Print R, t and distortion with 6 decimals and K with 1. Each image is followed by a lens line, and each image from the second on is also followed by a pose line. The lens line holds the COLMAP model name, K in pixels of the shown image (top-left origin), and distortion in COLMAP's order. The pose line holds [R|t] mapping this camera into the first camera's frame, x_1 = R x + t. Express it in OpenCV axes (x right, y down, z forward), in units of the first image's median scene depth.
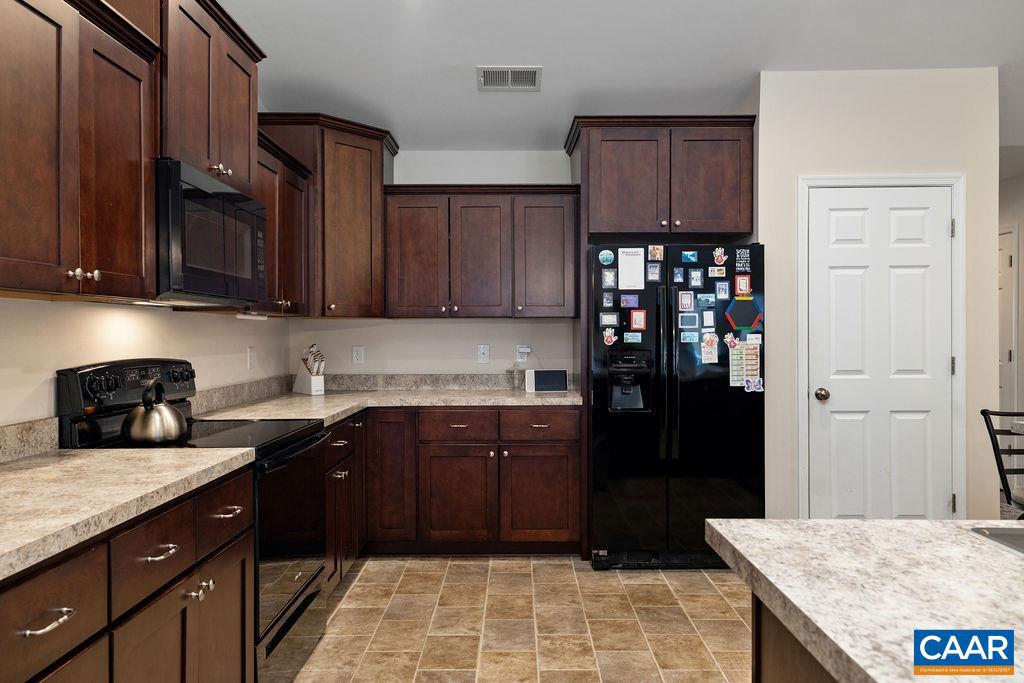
lens RADIAL K [[687.8, 0, 512.8], [0, 687.8, 342.4], [0, 0, 1]] dist [0.004644, 0.003677]
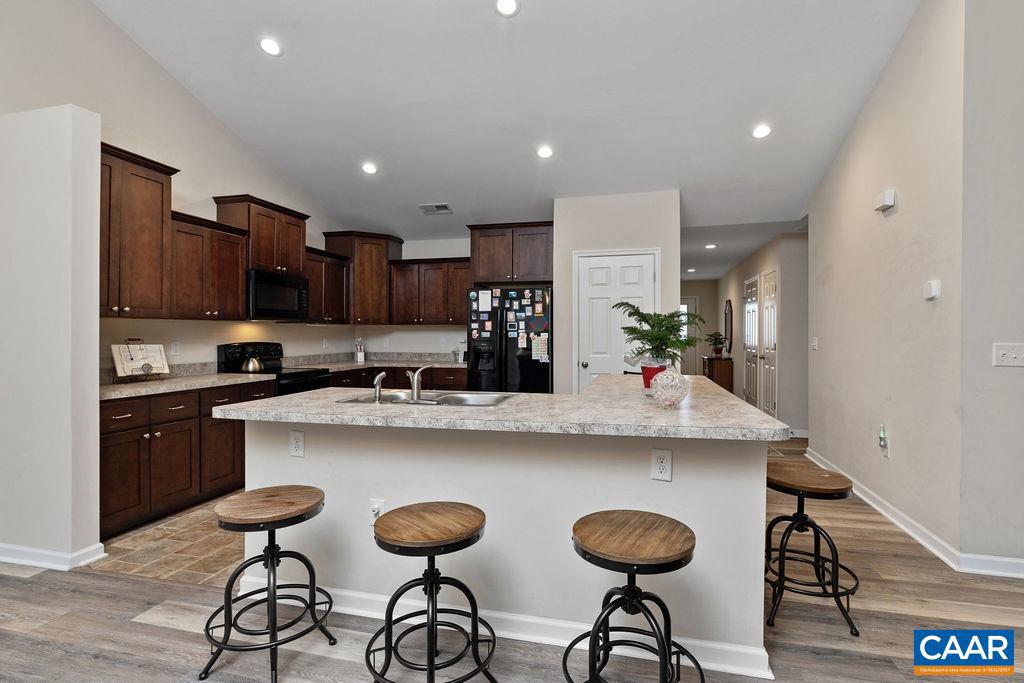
lens RADIAL K [[503.3, 0, 508.9], [0, 503.3, 333.9], [0, 0, 1]] dist [-0.003363, -0.000161]
pose [[0.968054, 0.003004, -0.250723, 0.614189], [-0.004953, 0.999962, -0.007145, 0.001267], [0.250692, 0.008159, 0.968032, -0.423117]]
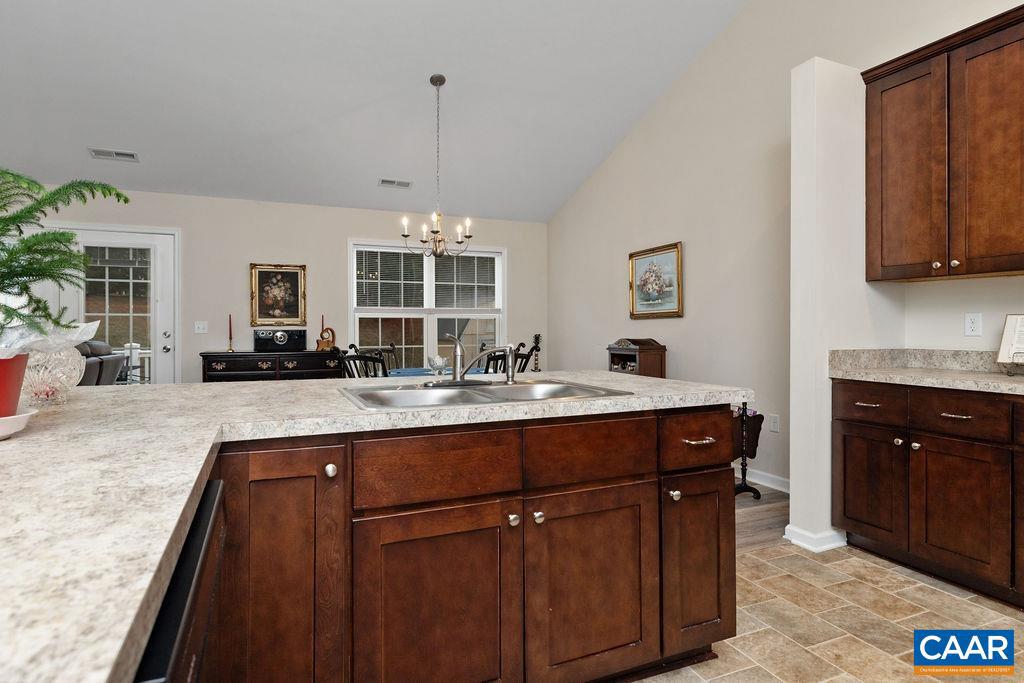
lens RADIAL K [[562.0, 0, 503.8], [0, 562.0, 328.5], [0, 0, 1]] dist [-0.000139, -0.000060]
pose [[-0.919230, 0.004686, -0.393693, 0.509954], [0.000971, 0.999953, 0.009636, 0.028272], [0.393720, 0.008475, -0.919191, 0.723971]]
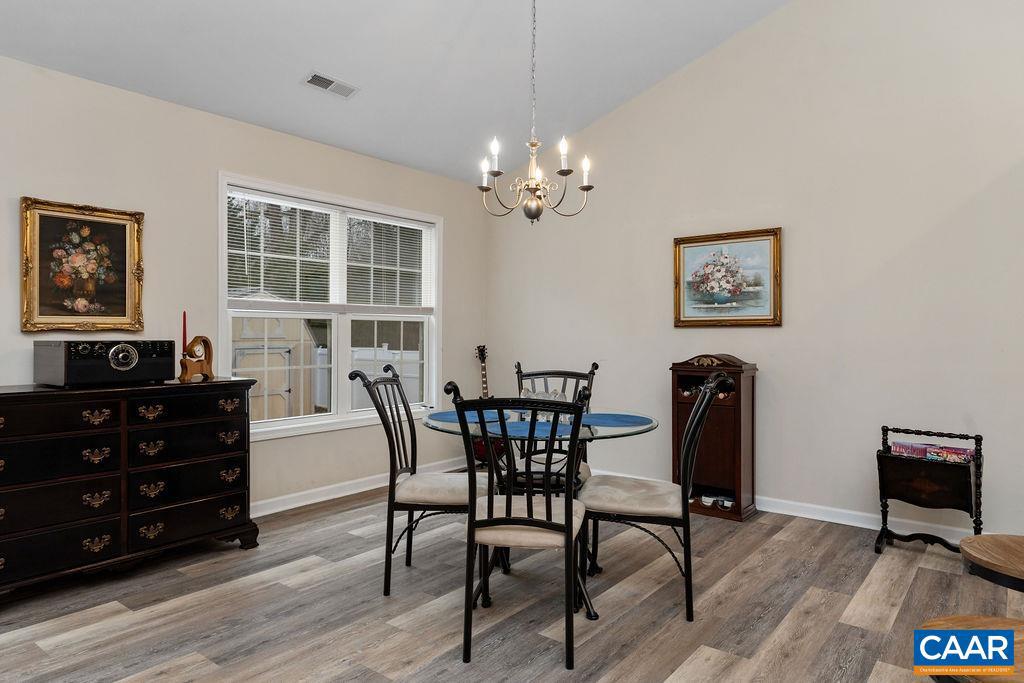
lens RADIAL K [[643.3, 0, 511.8], [0, 643.3, 336.8], [0, 0, 1]] dist [0.000464, -0.003401]
pose [[-0.618714, 0.004861, -0.785601, 0.812187], [-0.012819, 0.999785, 0.016282, 0.020507], [0.785512, 0.020144, -0.618519, 0.009393]]
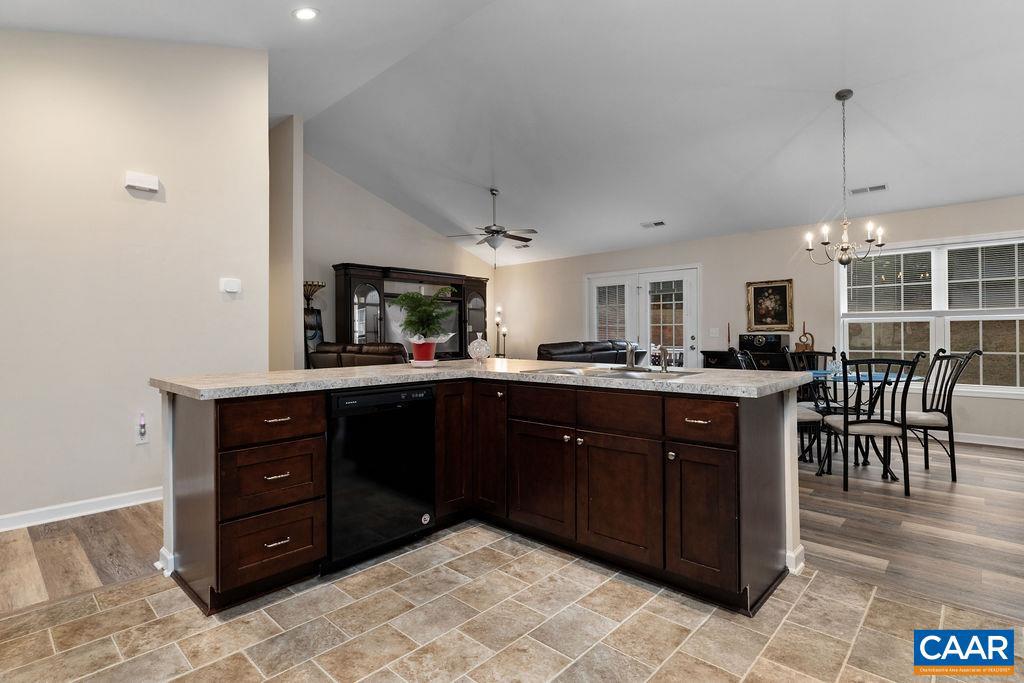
lens RADIAL K [[503.3, 0, 514.0], [0, 503.3, 333.4], [0, 0, 1]] dist [-0.003363, -0.000161]
pose [[-0.735931, 0.008406, 0.677004, -0.072990], [0.013216, 0.999911, 0.001950, 0.028759], [-0.676927, 0.010382, -0.735977, 0.897142]]
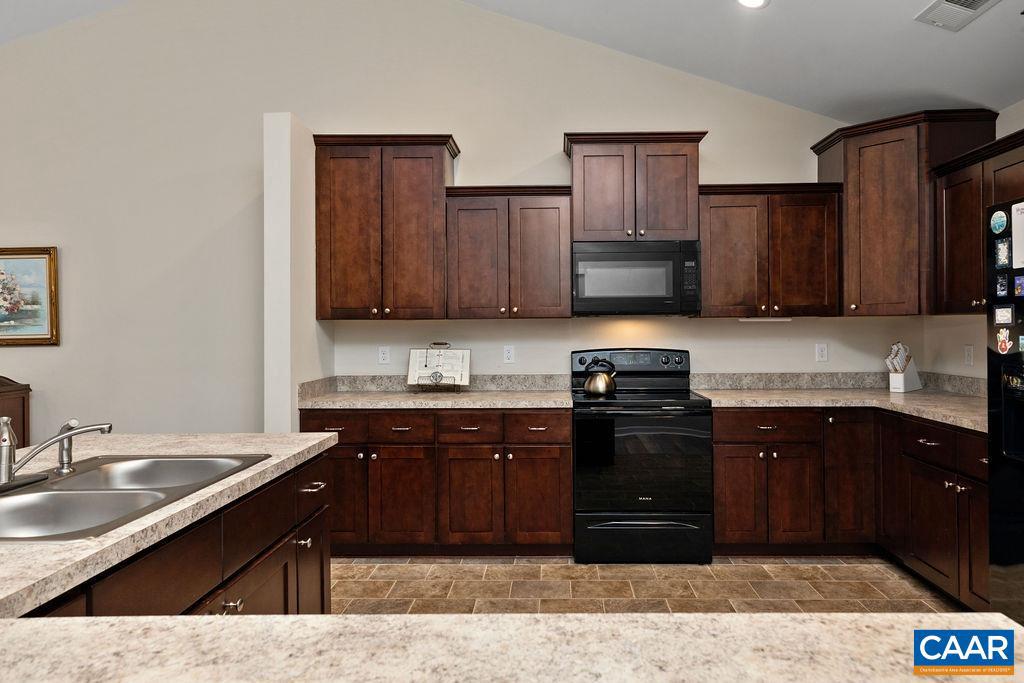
lens RADIAL K [[653.7, 0, 544.5], [0, 653.7, 325.5], [0, 0, 1]] dist [0.015513, -0.001589]
pose [[-0.015221, -0.000316, -0.999884, 0.780002], [-0.001925, 0.999998, -0.000287, -0.022842], [0.999882, 0.001920, -0.015221, 0.569526]]
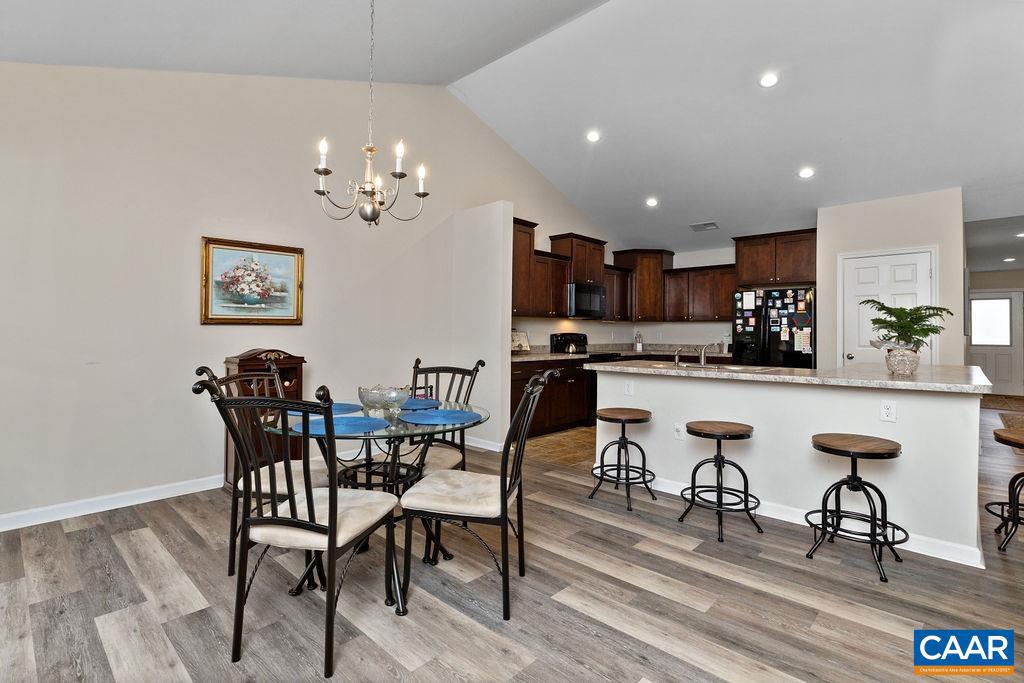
lens RADIAL K [[486.4, 0, 508.5], [0, 486.4, 326.4], [0, 0, 1]] dist [-0.003554, -0.000558]
pose [[0.729879, 0.000647, -0.683576, 0.722893], [-0.017355, 0.999695, -0.017585, 0.028650], [0.683356, 0.024698, 0.729667, -0.821727]]
